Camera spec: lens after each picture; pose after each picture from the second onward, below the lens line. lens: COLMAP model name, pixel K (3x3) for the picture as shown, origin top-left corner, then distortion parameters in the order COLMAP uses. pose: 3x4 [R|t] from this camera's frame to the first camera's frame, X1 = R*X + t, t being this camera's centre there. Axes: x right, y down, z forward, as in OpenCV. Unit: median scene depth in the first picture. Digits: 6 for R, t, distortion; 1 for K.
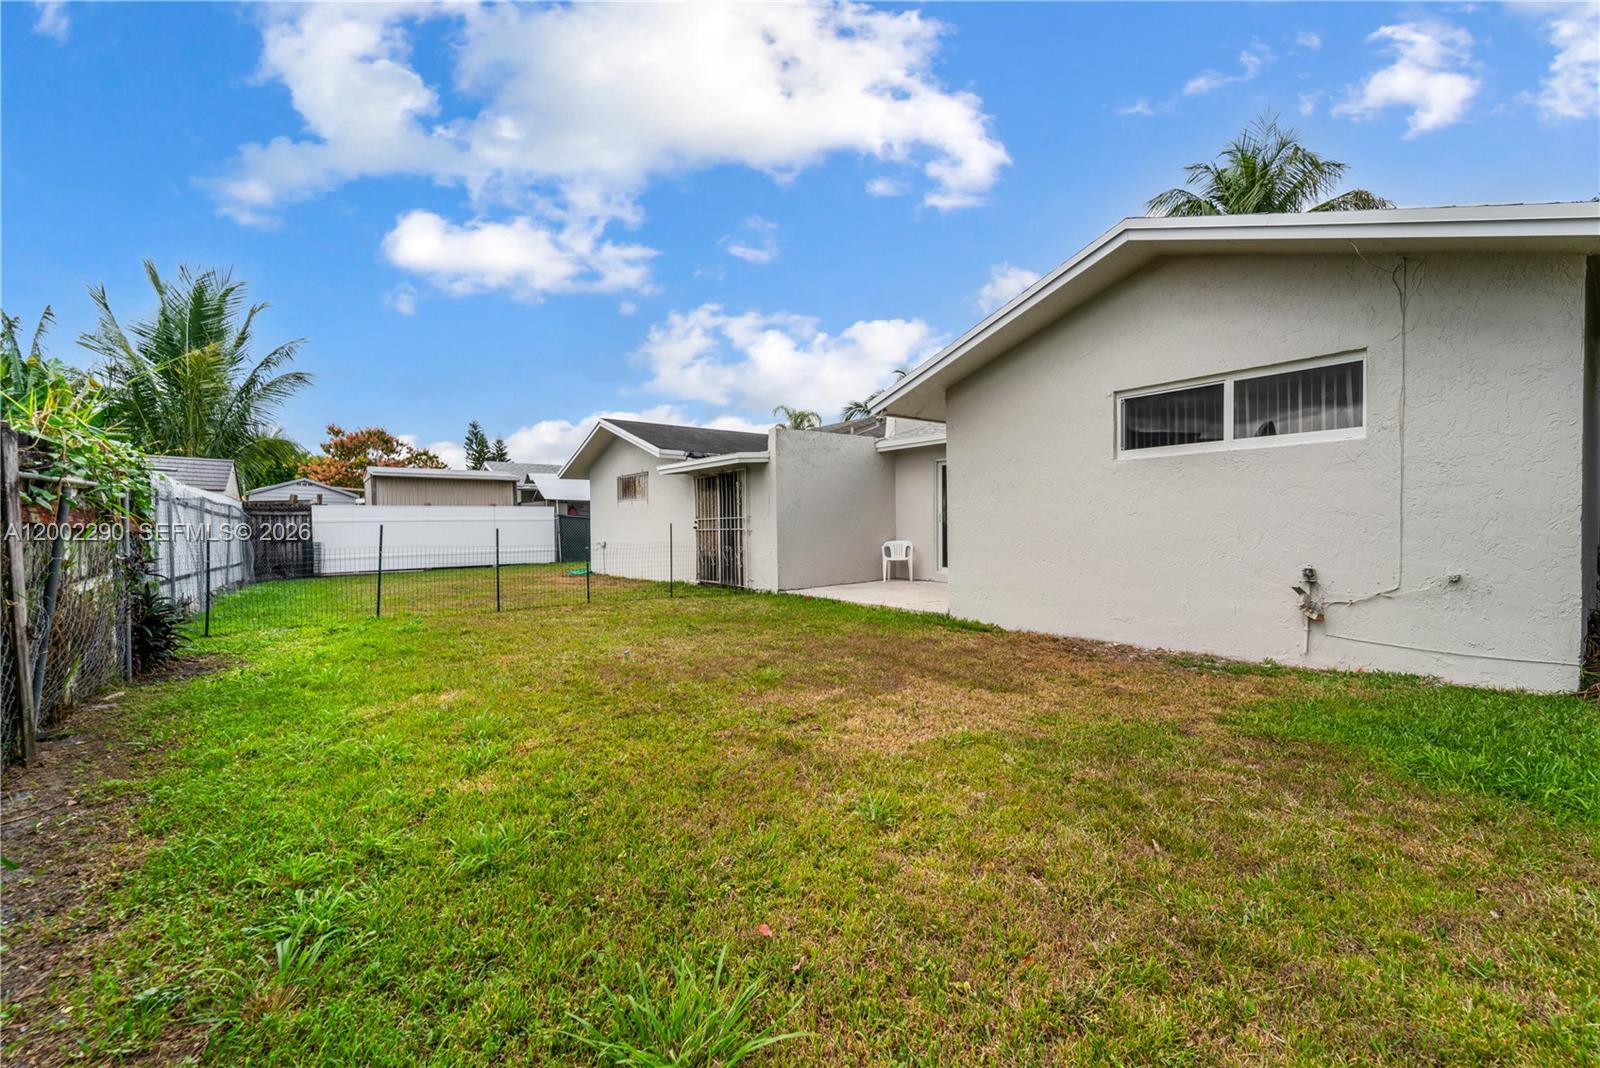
lens RADIAL K [[653.8, 0, 802.7], [0, 653.8, 537.5], [0, 0, 1]] dist [-0.000602, -0.000127]
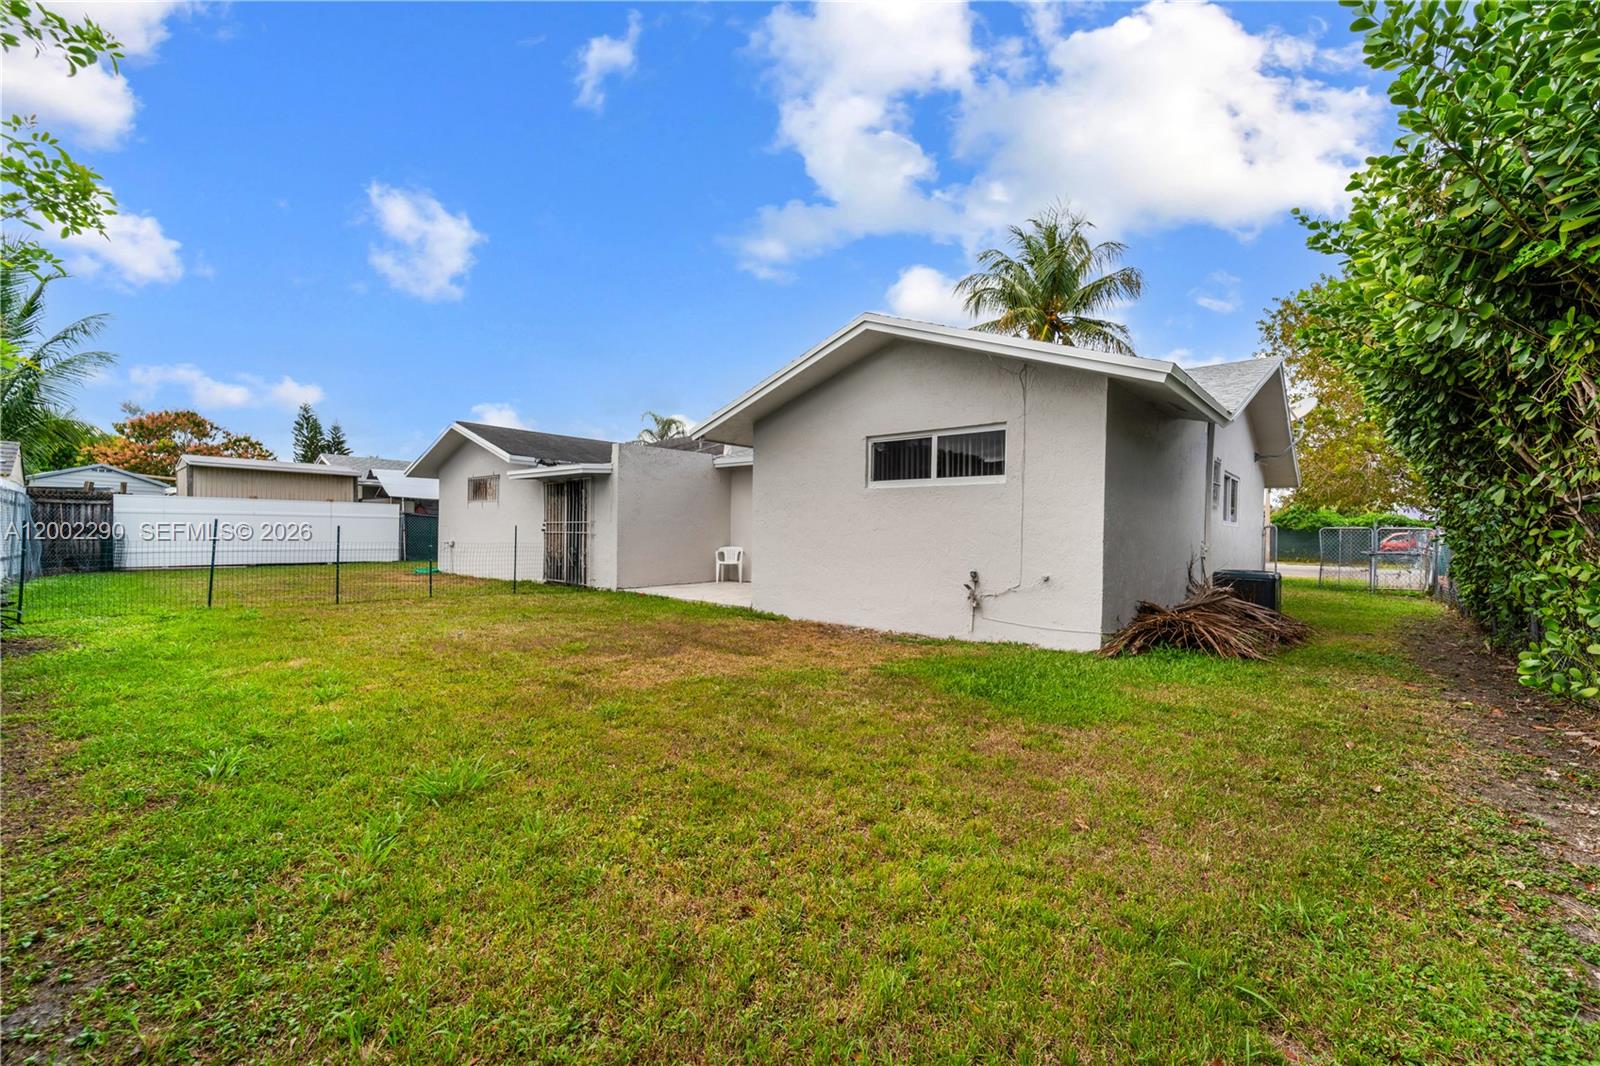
lens RADIAL K [[653.8, 0, 802.7], [0, 653.8, 536.5], [0, 0, 1]] dist [-0.000602, -0.000127]
pose [[0.981742, 0.027104, 0.188278, 0.053899], [-0.024821, 0.999587, -0.014474, 0.000420], [-0.188592, 0.009536, 0.982009, -0.135783]]
